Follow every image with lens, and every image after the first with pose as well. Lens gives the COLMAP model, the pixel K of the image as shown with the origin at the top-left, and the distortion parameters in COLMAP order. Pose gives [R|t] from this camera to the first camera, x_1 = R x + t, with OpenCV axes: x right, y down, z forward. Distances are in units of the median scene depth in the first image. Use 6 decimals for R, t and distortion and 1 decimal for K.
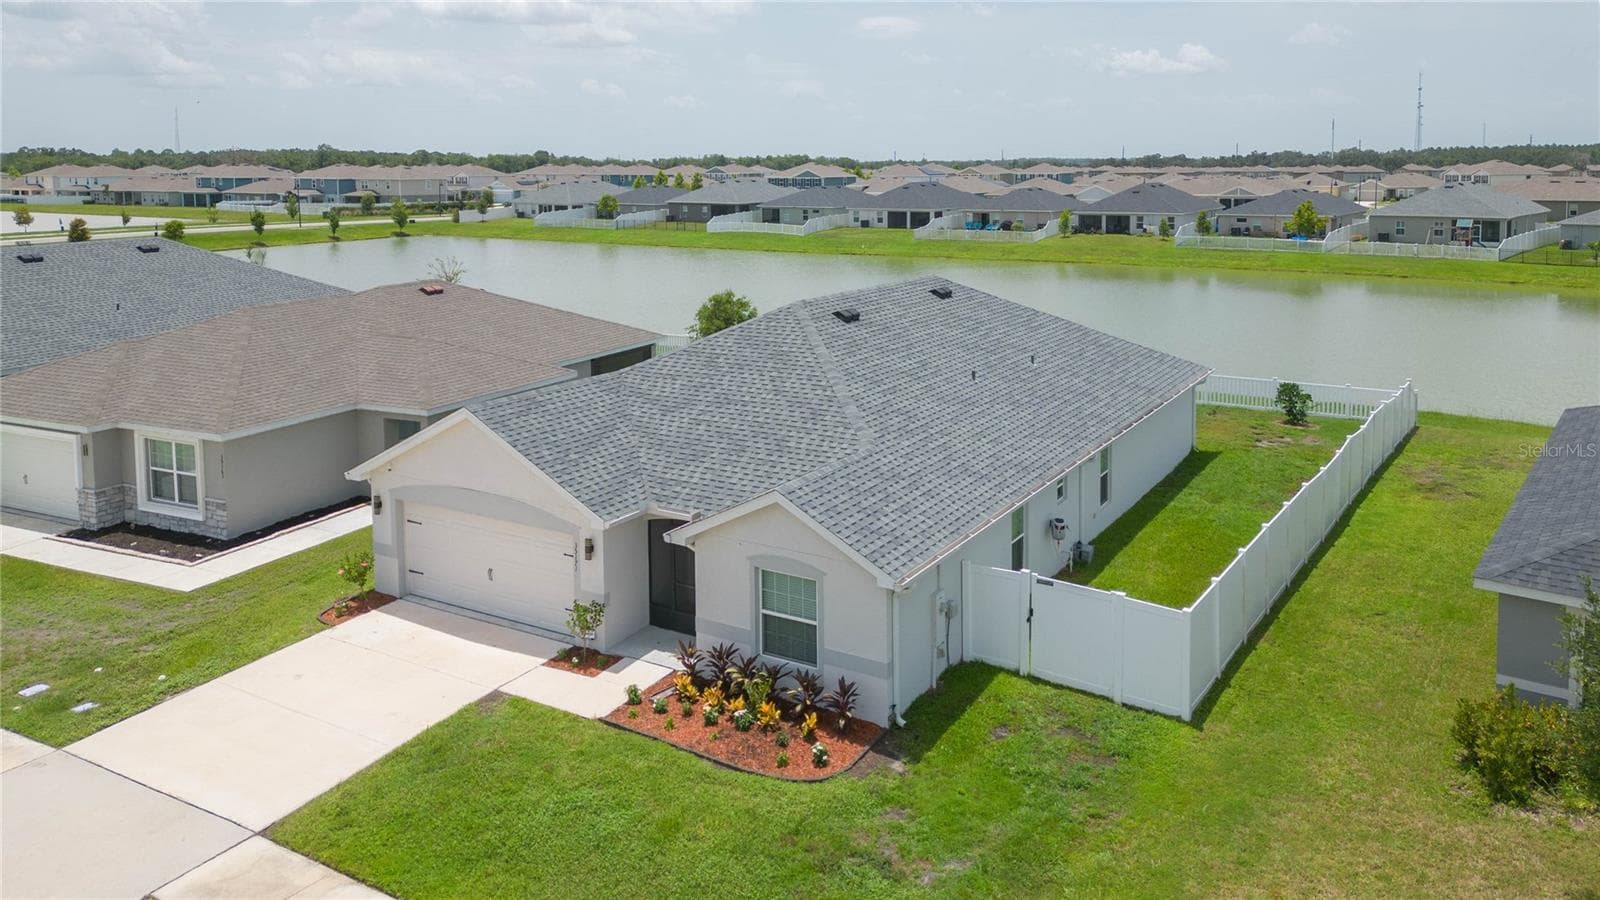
lens RADIAL K [[1198.0, 0, 808.5], [0, 1198.0, 343.1], [0, 0, 1]] dist [0.121637, -0.188651]
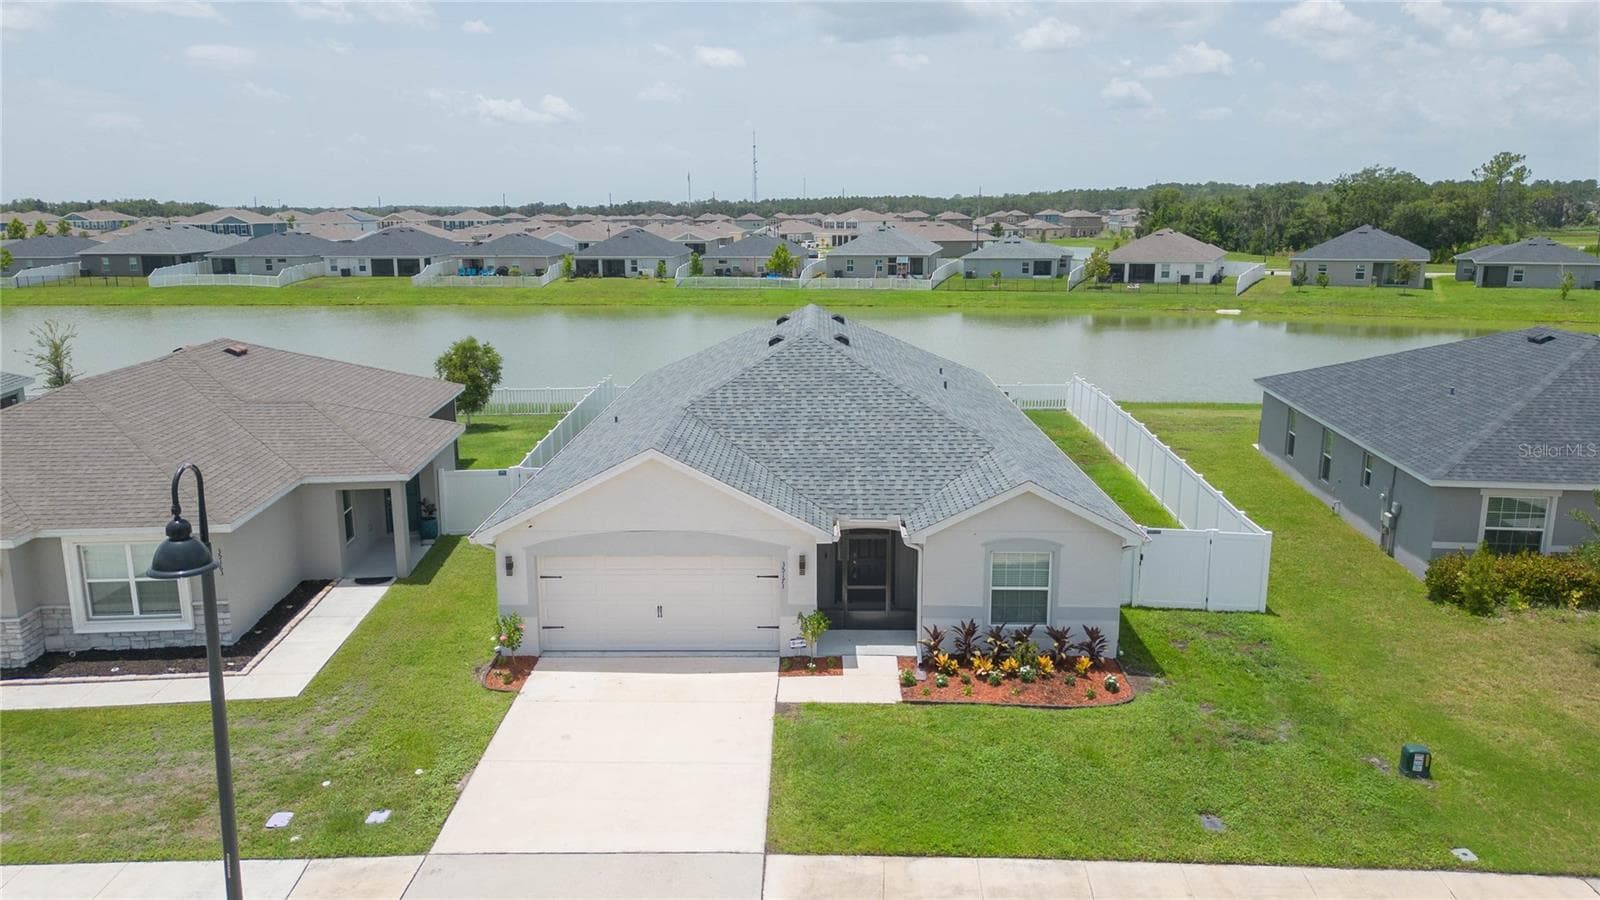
lens RADIAL K [[1165.9, 0, 800.0], [0, 1165.9, 450.0], [0, 0, 1]] dist [0.117999, -0.173195]
pose [[0.864882, -0.103526, 0.491184, -0.126794], [0.077668, 0.994317, 0.072811, -0.001381], [-0.495931, -0.024824, 0.868007, 0.018306]]
